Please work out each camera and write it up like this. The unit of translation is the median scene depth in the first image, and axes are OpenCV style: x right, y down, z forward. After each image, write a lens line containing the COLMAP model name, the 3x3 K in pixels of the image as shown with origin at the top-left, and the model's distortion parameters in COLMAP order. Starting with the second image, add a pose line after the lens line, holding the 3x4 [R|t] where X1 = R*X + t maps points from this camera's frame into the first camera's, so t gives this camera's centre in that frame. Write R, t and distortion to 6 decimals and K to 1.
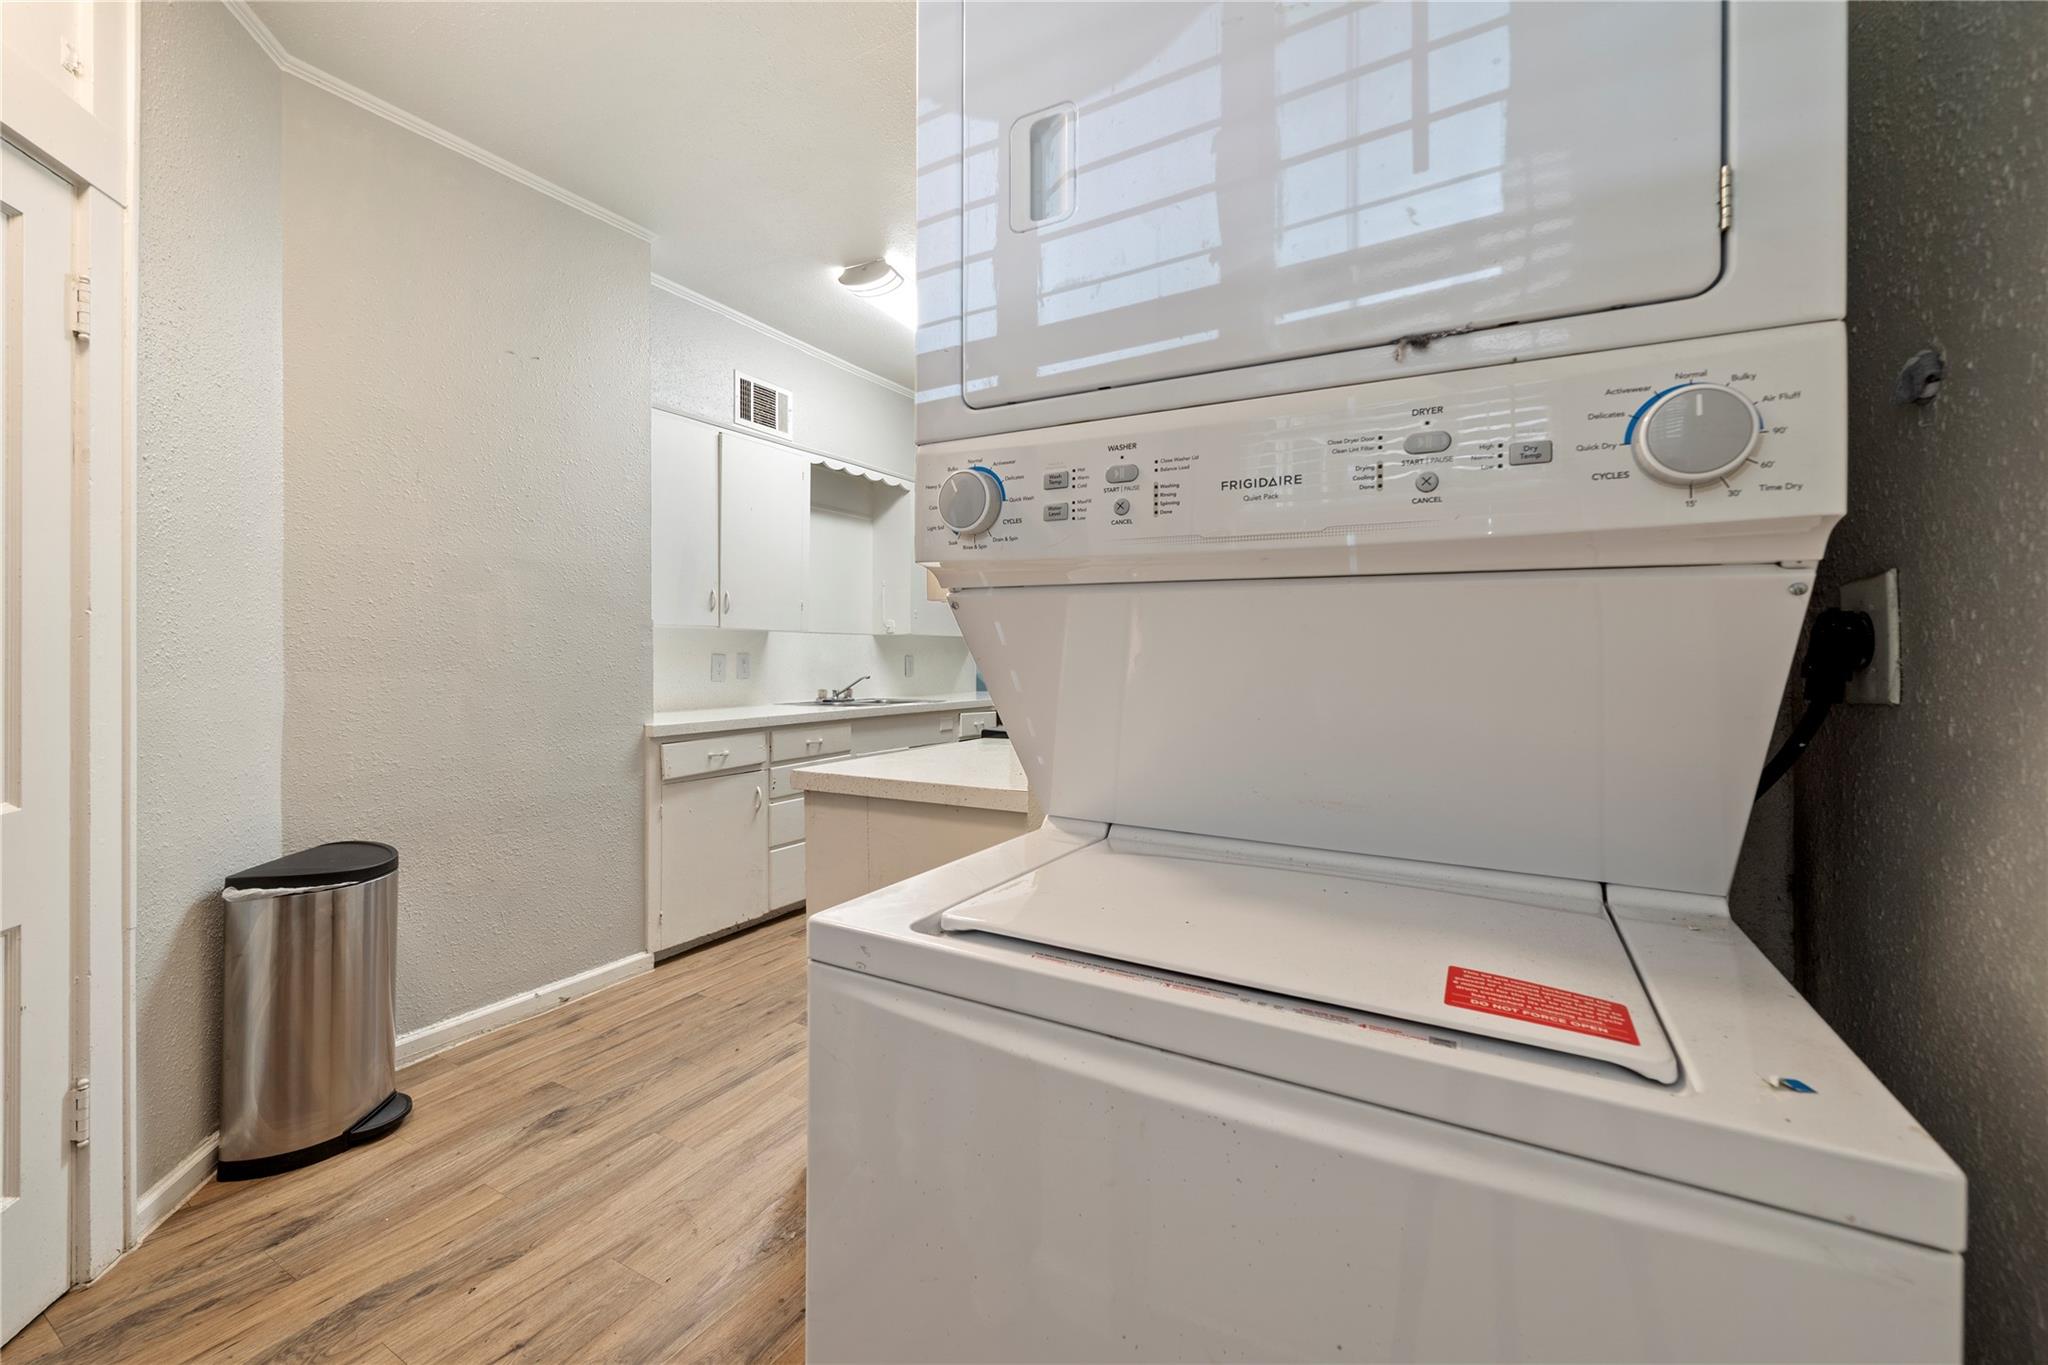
lens RADIAL K [[842.6, 0, 1020.2], [0, 842.6, 653.3], [0, 0, 1]] dist [0.000069, 0.000105]
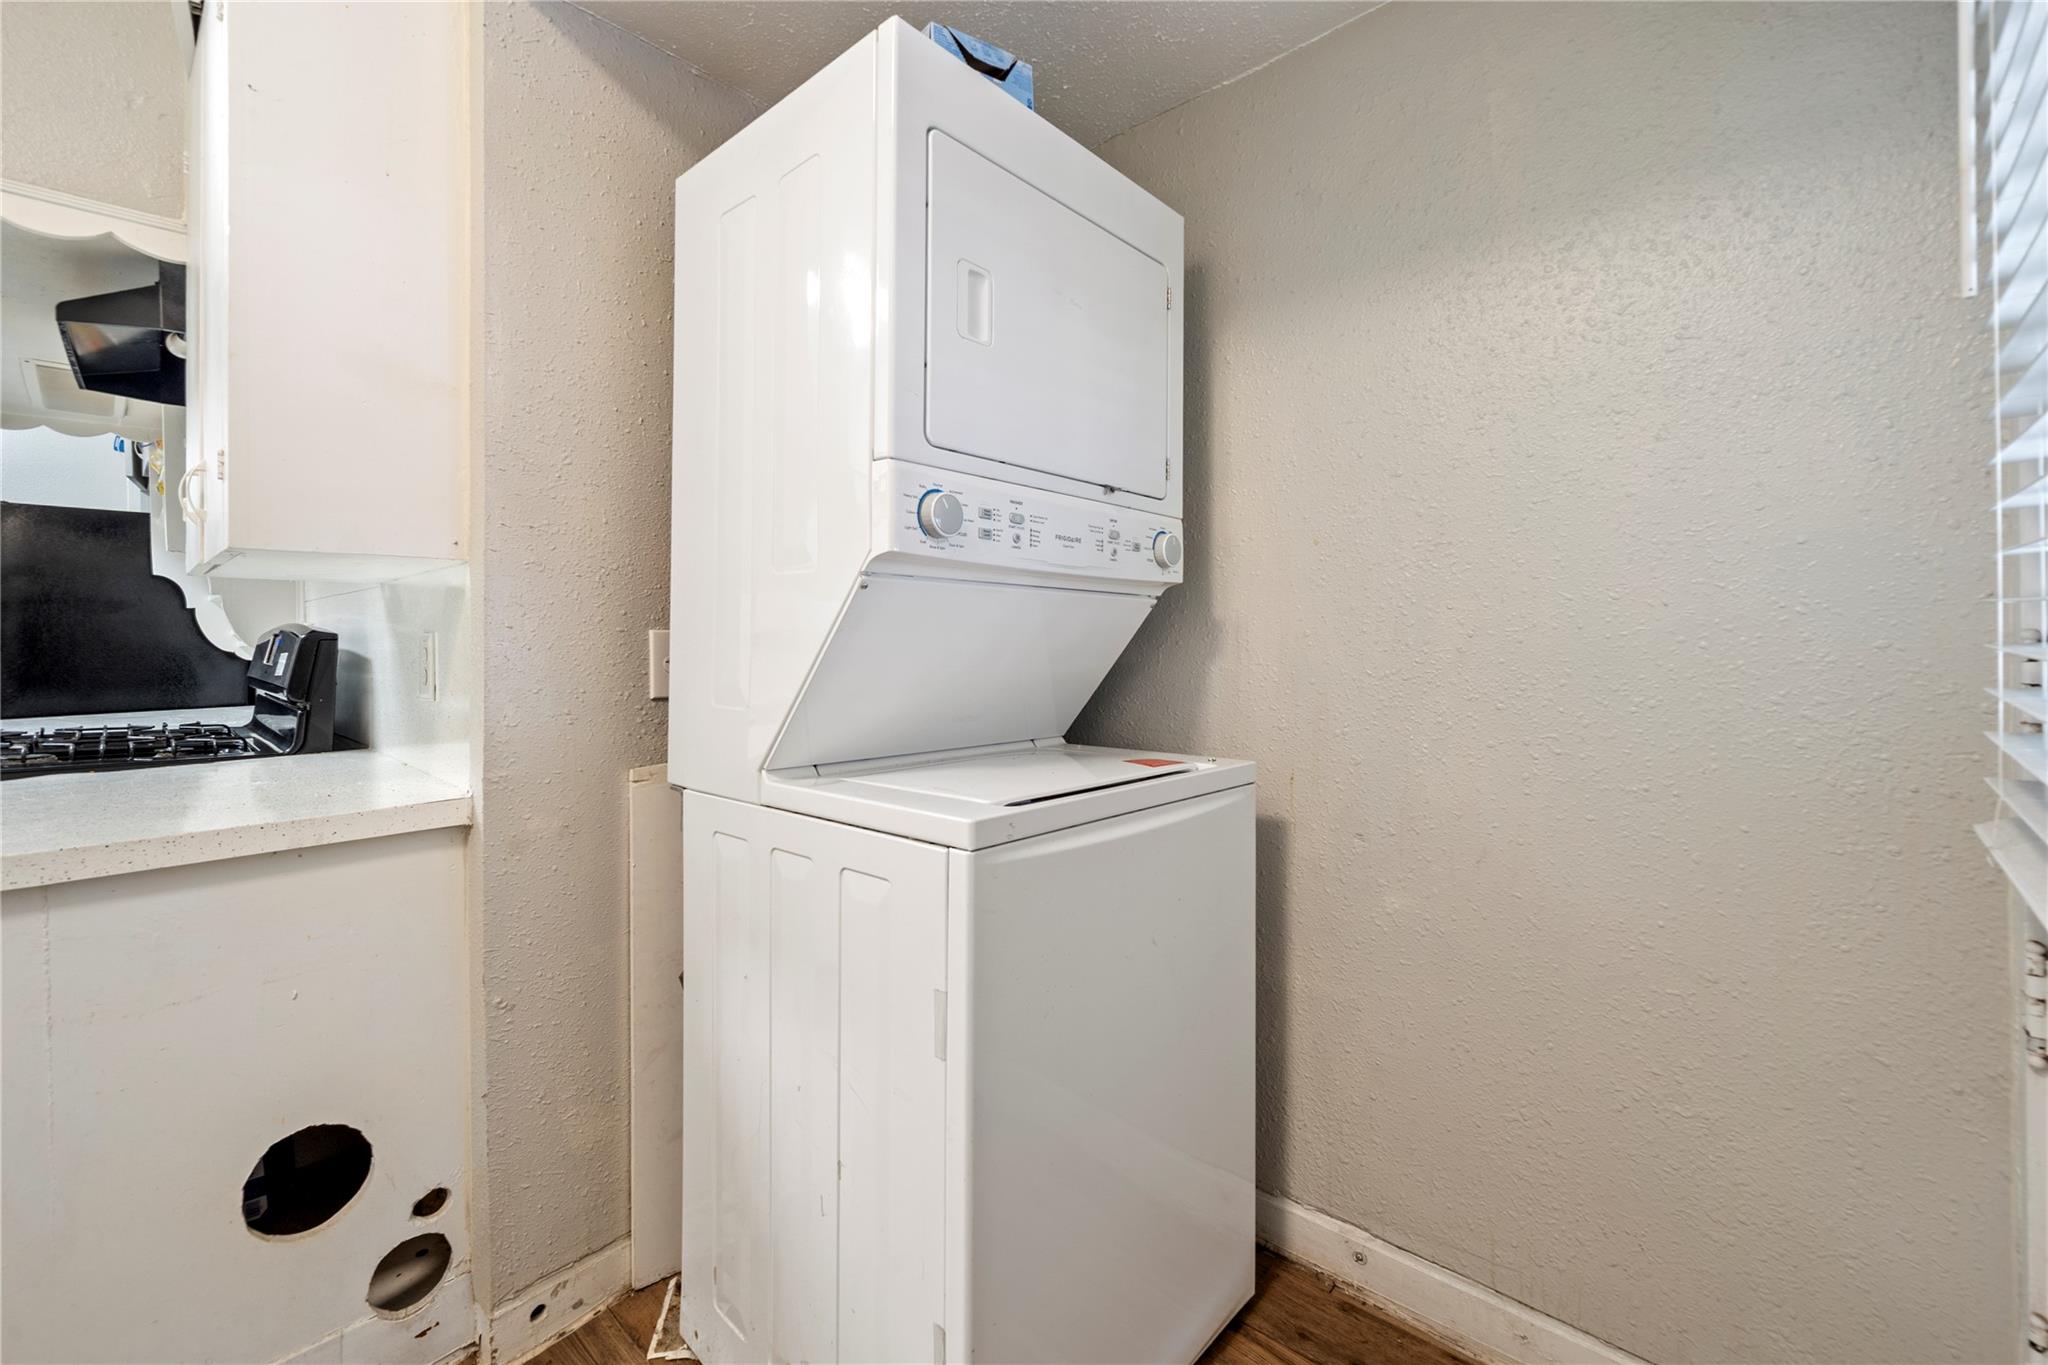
lens RADIAL K [[868.1, 0, 1037.2], [0, 868.1, 648.3], [0, 0, 1]] dist [0.002314, 0.000916]
pose [[0.203352, -0.008190, 0.979071, -1.569228], [0.006548, 0.999954, 0.007004, 0.033264], [-0.979084, 0.004987, 0.203396, 0.614261]]
